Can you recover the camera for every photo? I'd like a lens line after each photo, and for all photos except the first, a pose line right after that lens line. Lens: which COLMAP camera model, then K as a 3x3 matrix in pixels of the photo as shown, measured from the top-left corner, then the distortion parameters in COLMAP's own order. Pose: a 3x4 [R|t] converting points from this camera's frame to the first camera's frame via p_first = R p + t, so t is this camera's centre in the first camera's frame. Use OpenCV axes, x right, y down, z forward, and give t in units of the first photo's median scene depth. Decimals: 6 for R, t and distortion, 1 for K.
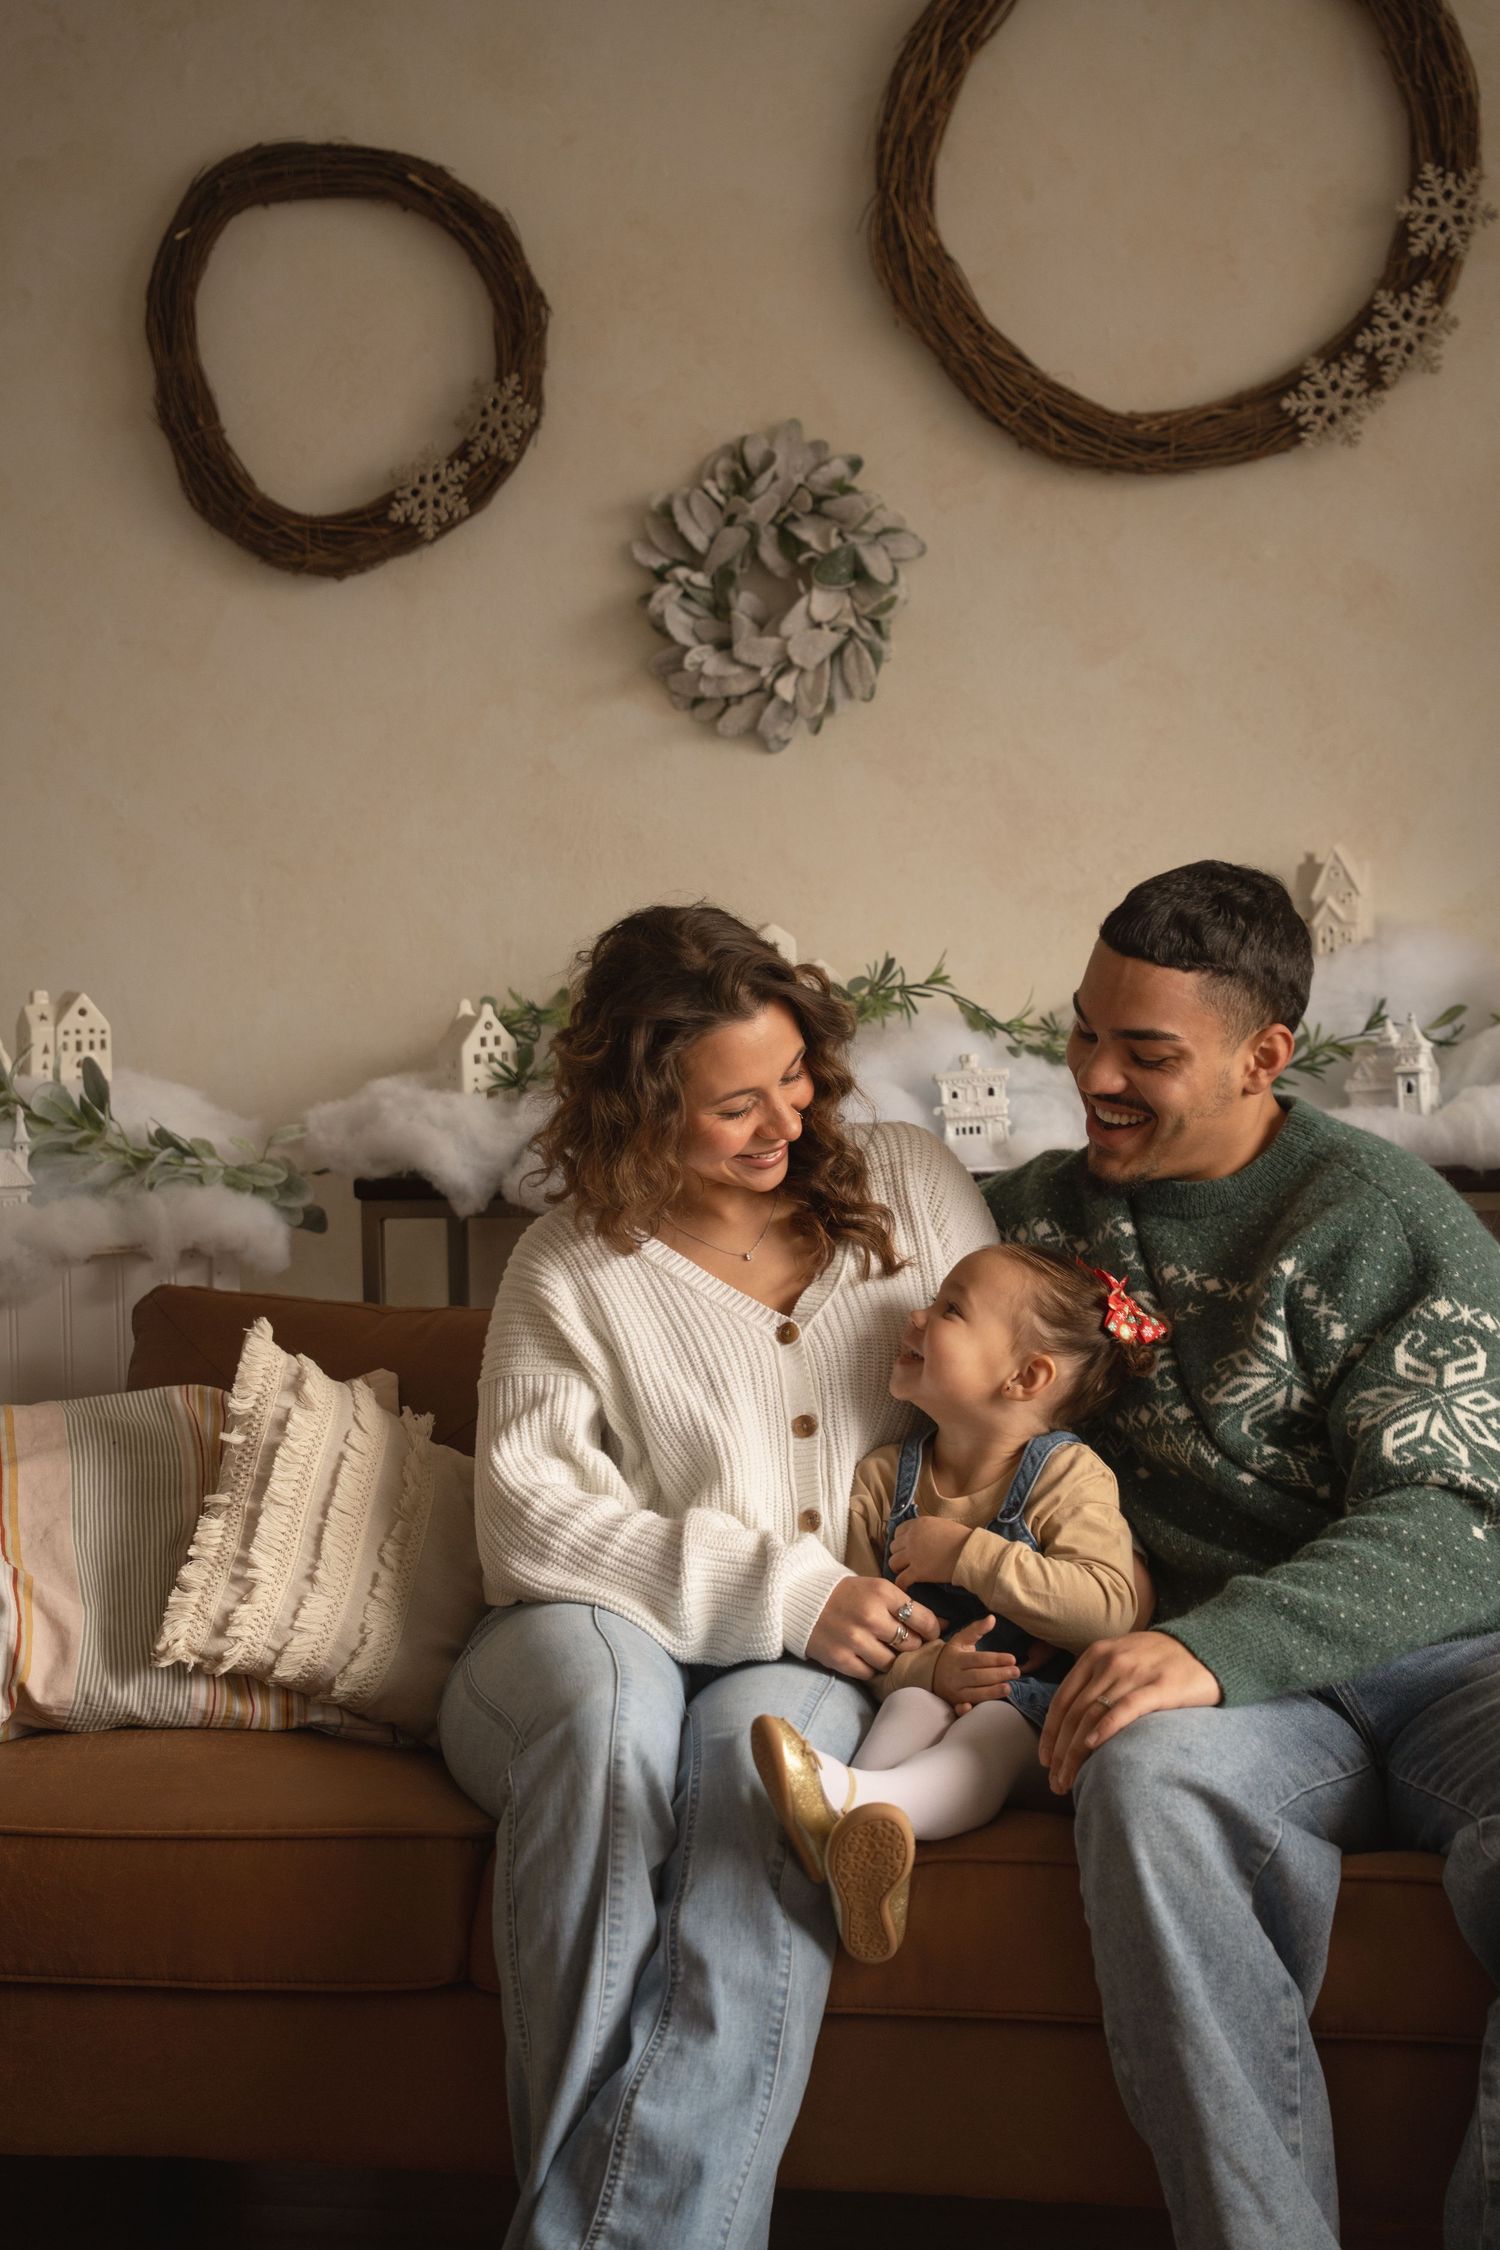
lens RADIAL K [[3968.0, 0, 738.8], [0, 3968.0, 1157.5], [0, 0, 1]] dist [0.375811, -0.161246]
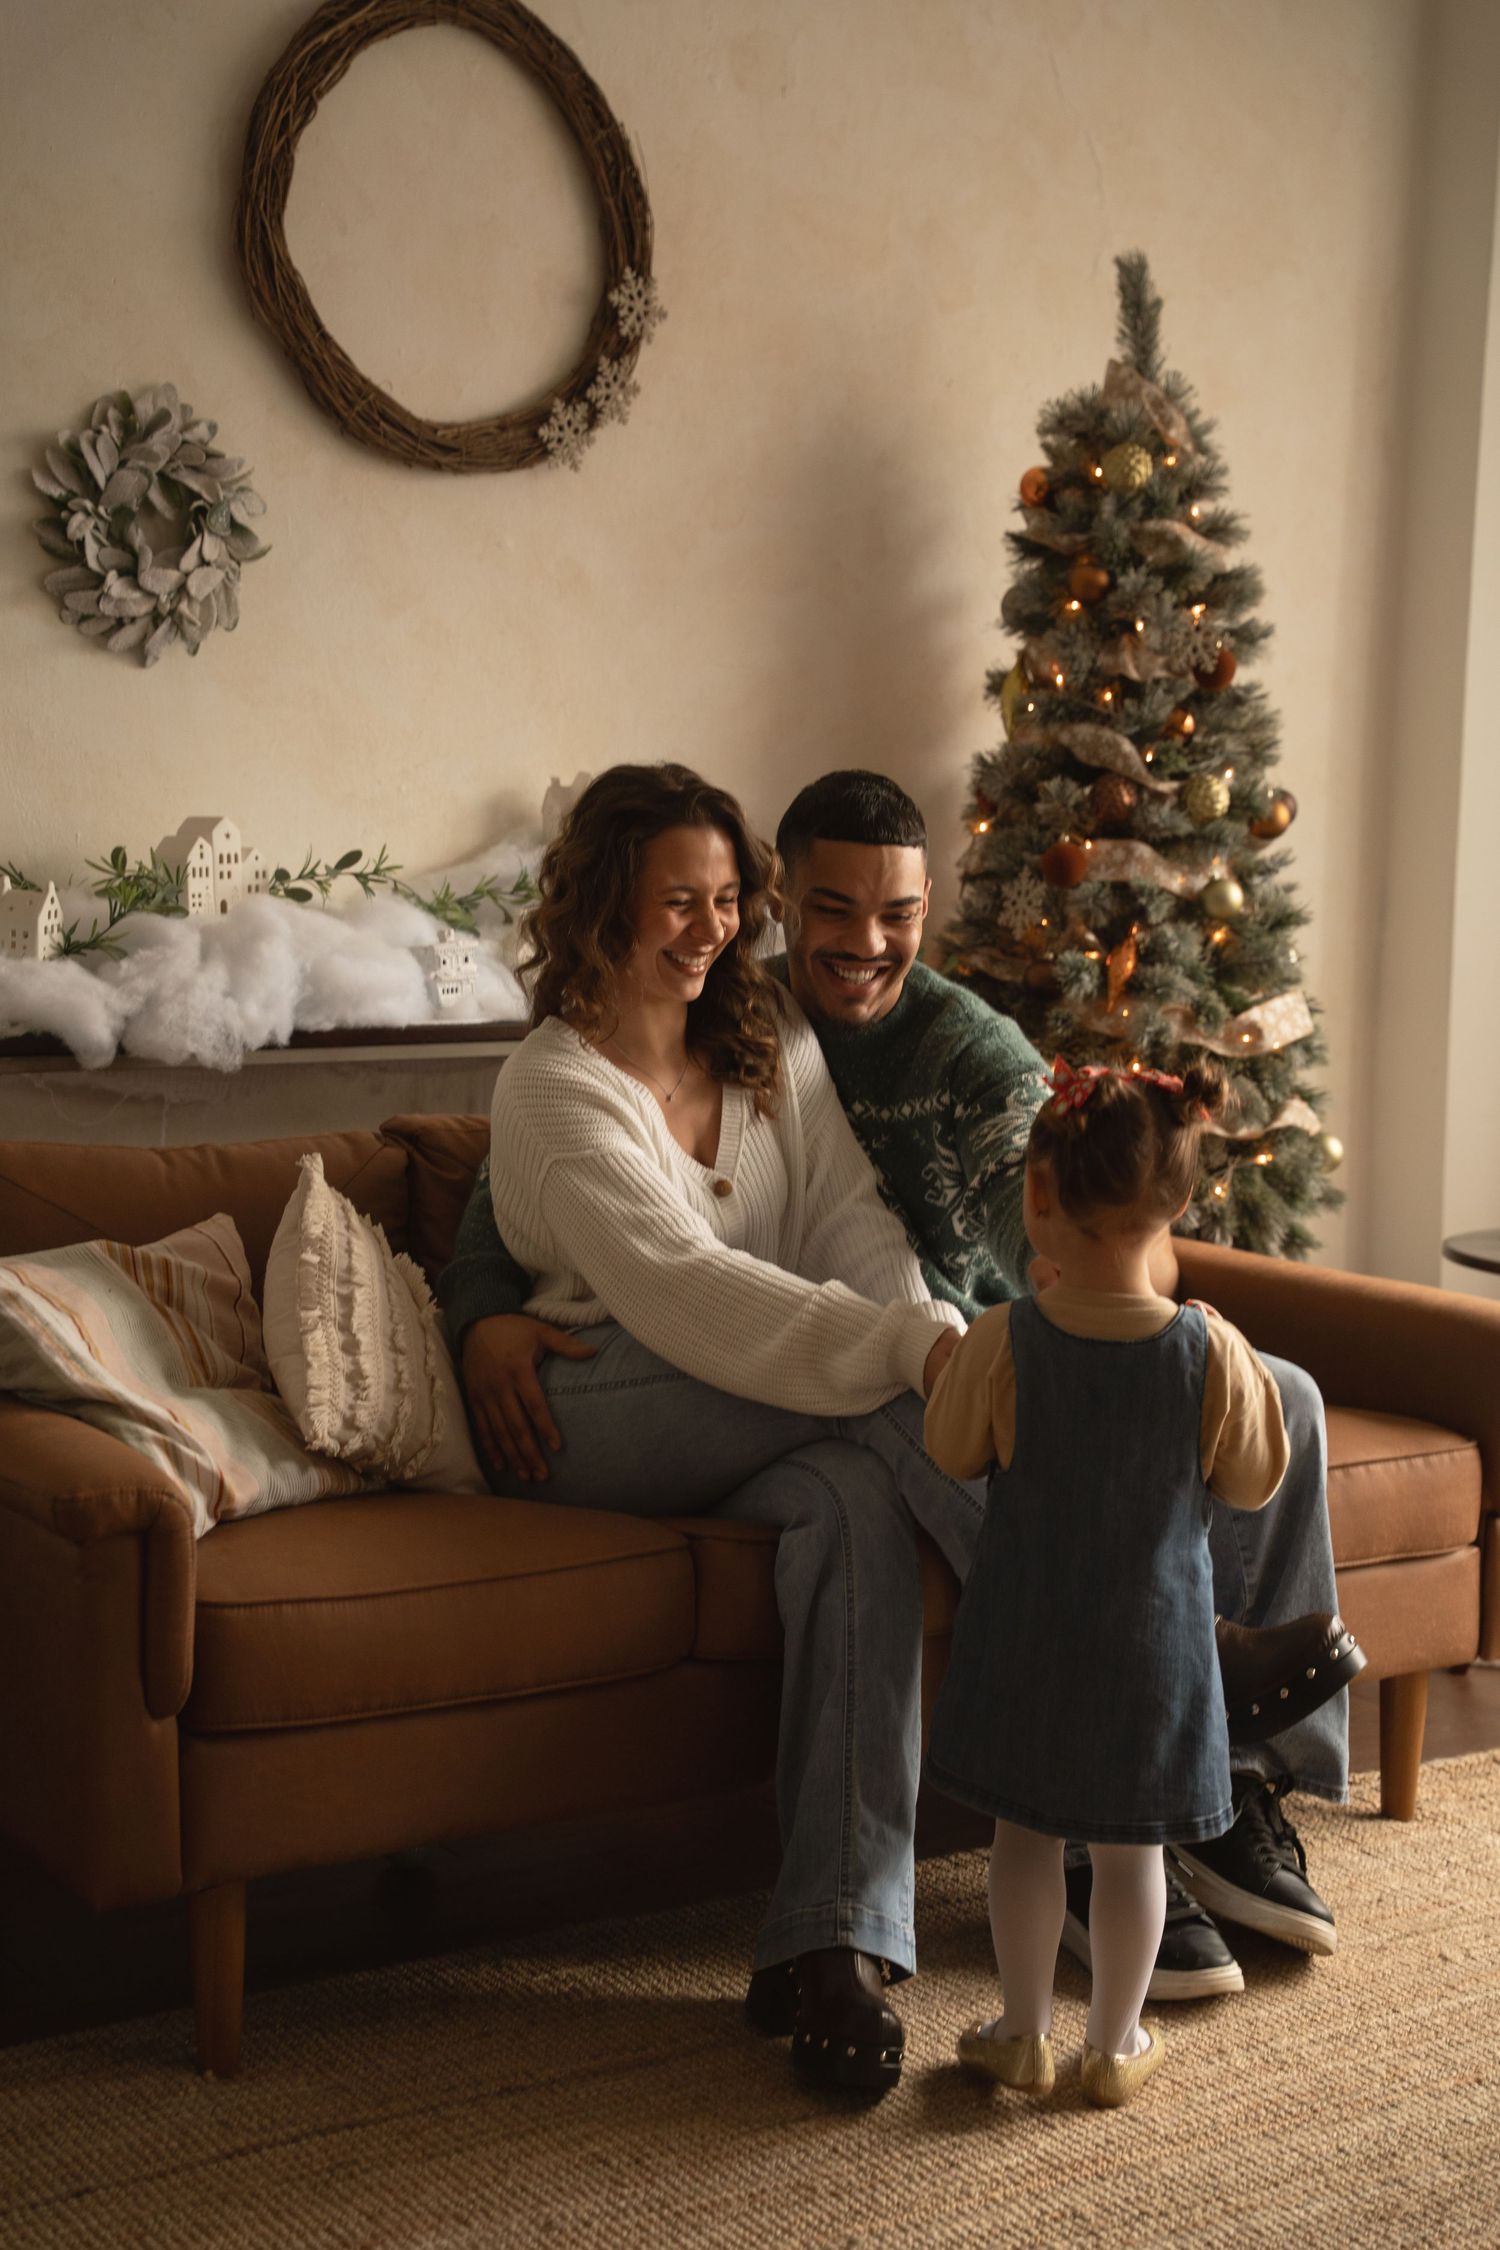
lens RADIAL K [[3385.6, 0, 750.0], [0, 3385.6, 1125.0], [0, 0, 1]] dist [0.286297, 0.007153]
pose [[0.680014, -0.038667, 0.732178, -0.643076], [0.013574, 0.999101, 0.040157, -0.006098], [-0.733073, -0.017369, 0.679928, 0.193948]]
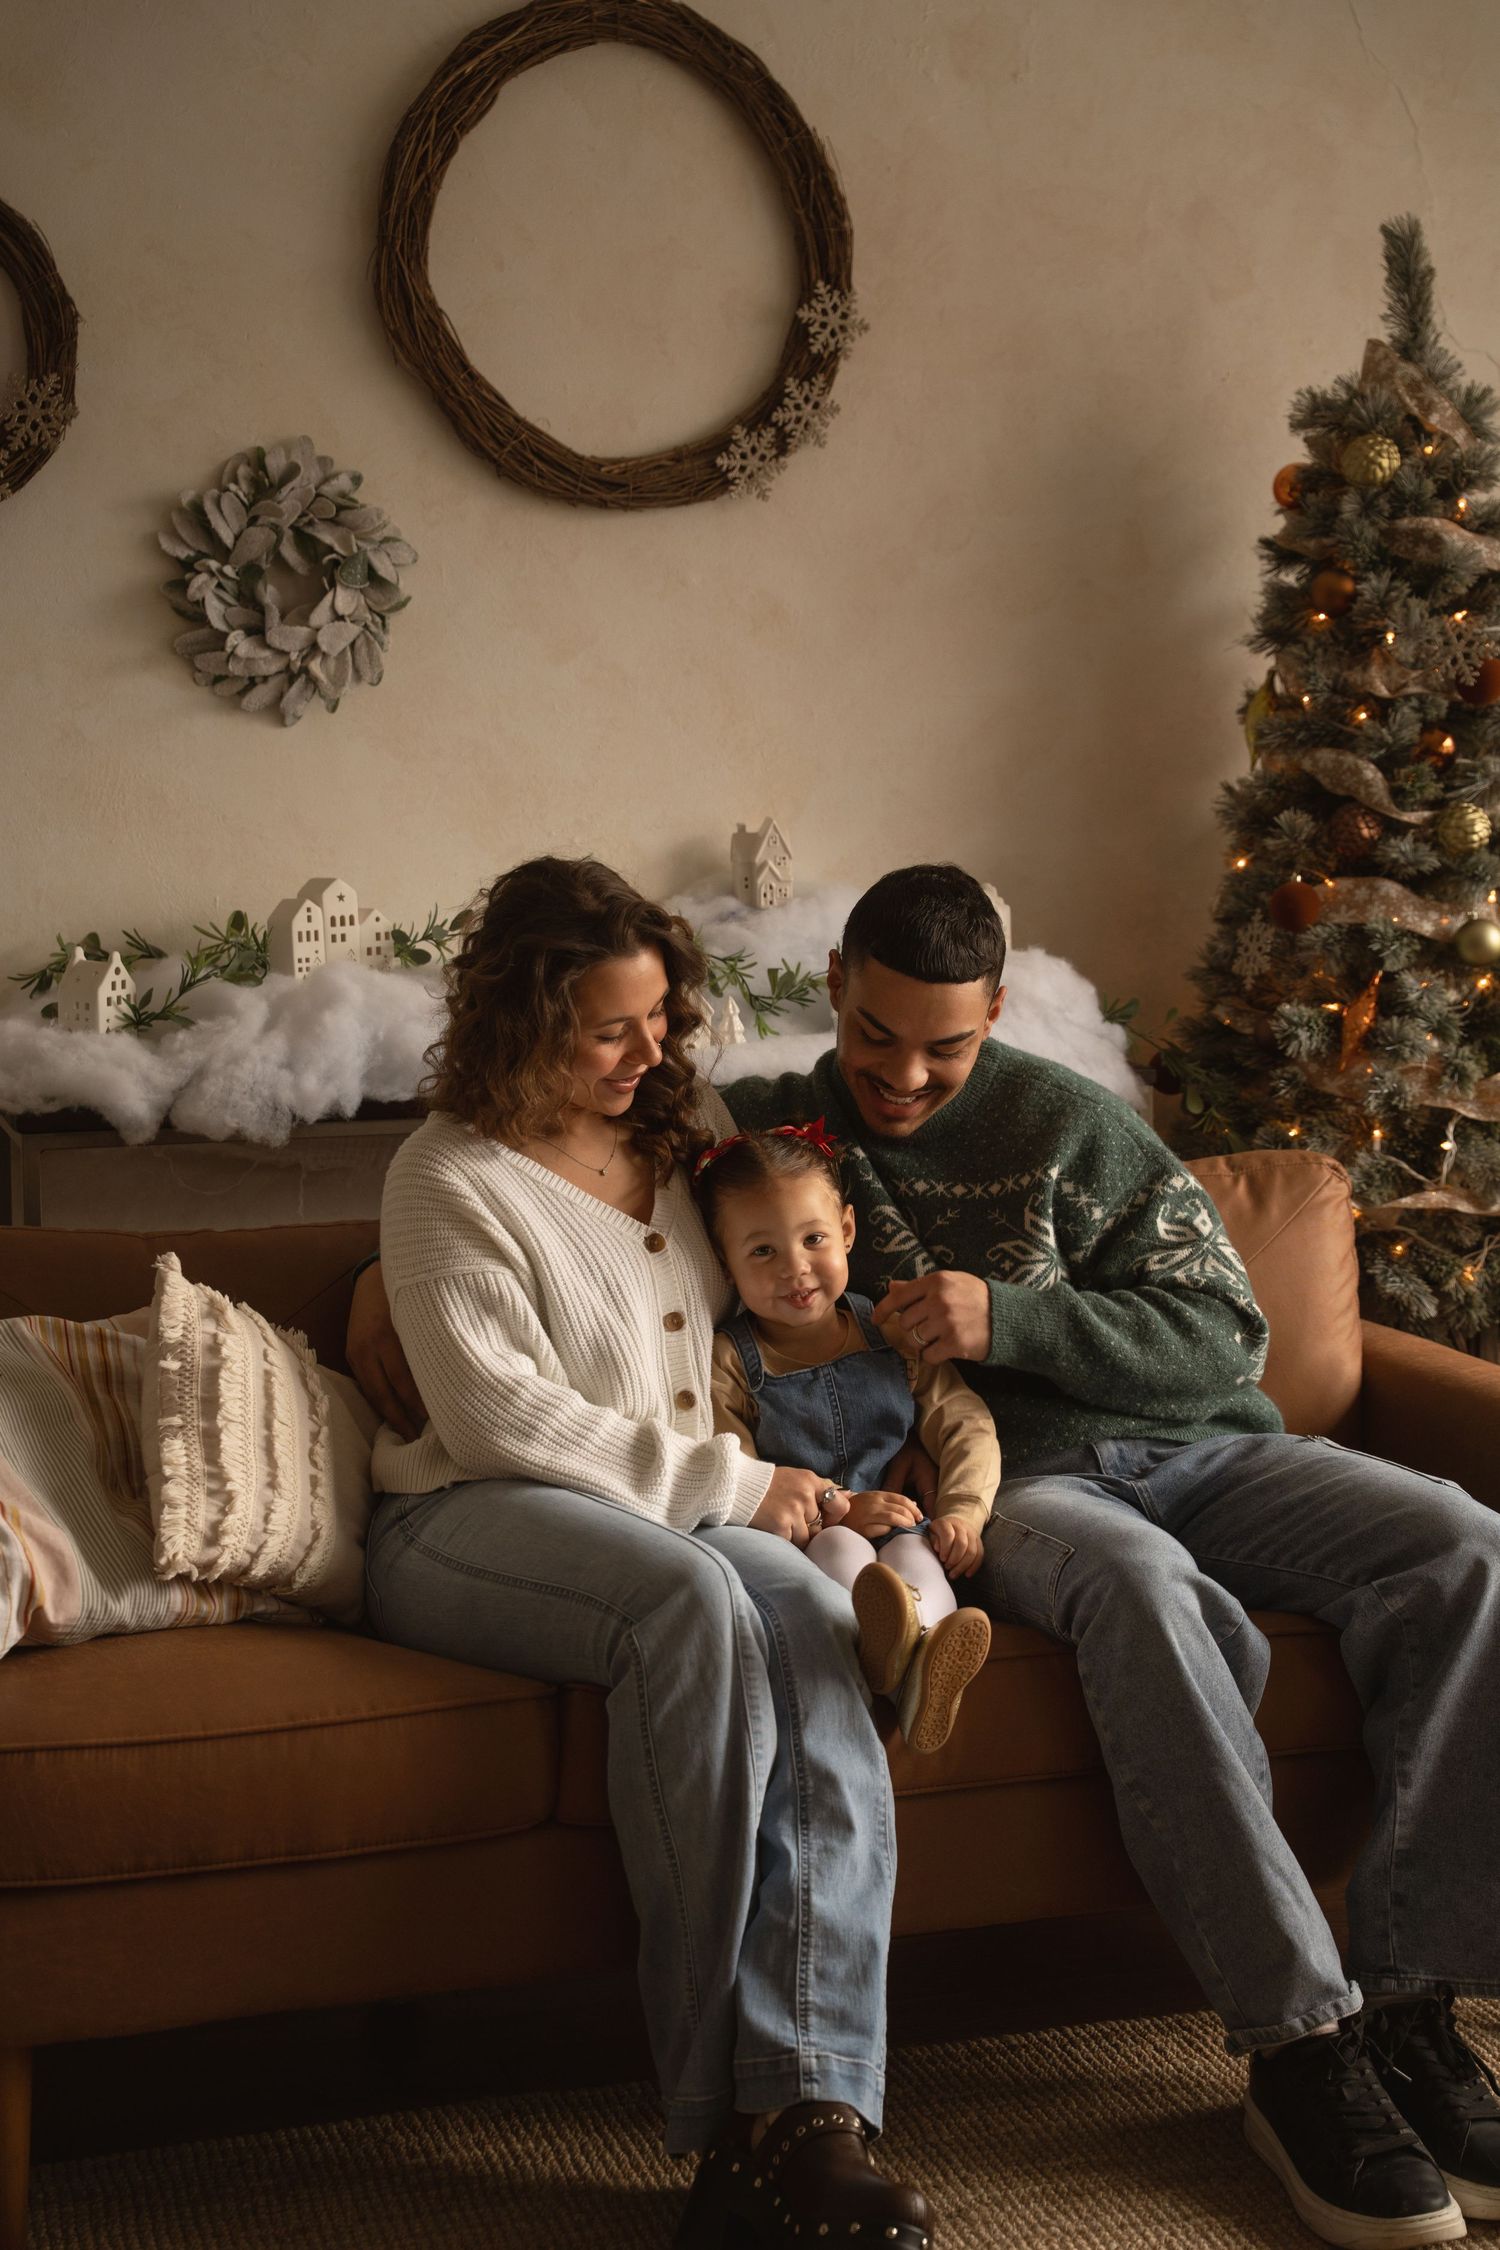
lens RADIAL K [[3191.6, 0, 750.0], [0, 3191.6, 1125.0], [0, 0, 1]] dist [0.229961, 0.003846]
pose [[0.863022, -0.039015, 0.503657, -0.364516], [0.020603, 0.998902, 0.042076, -0.024547], [-0.504746, -0.025936, 0.862878, 0.138036]]
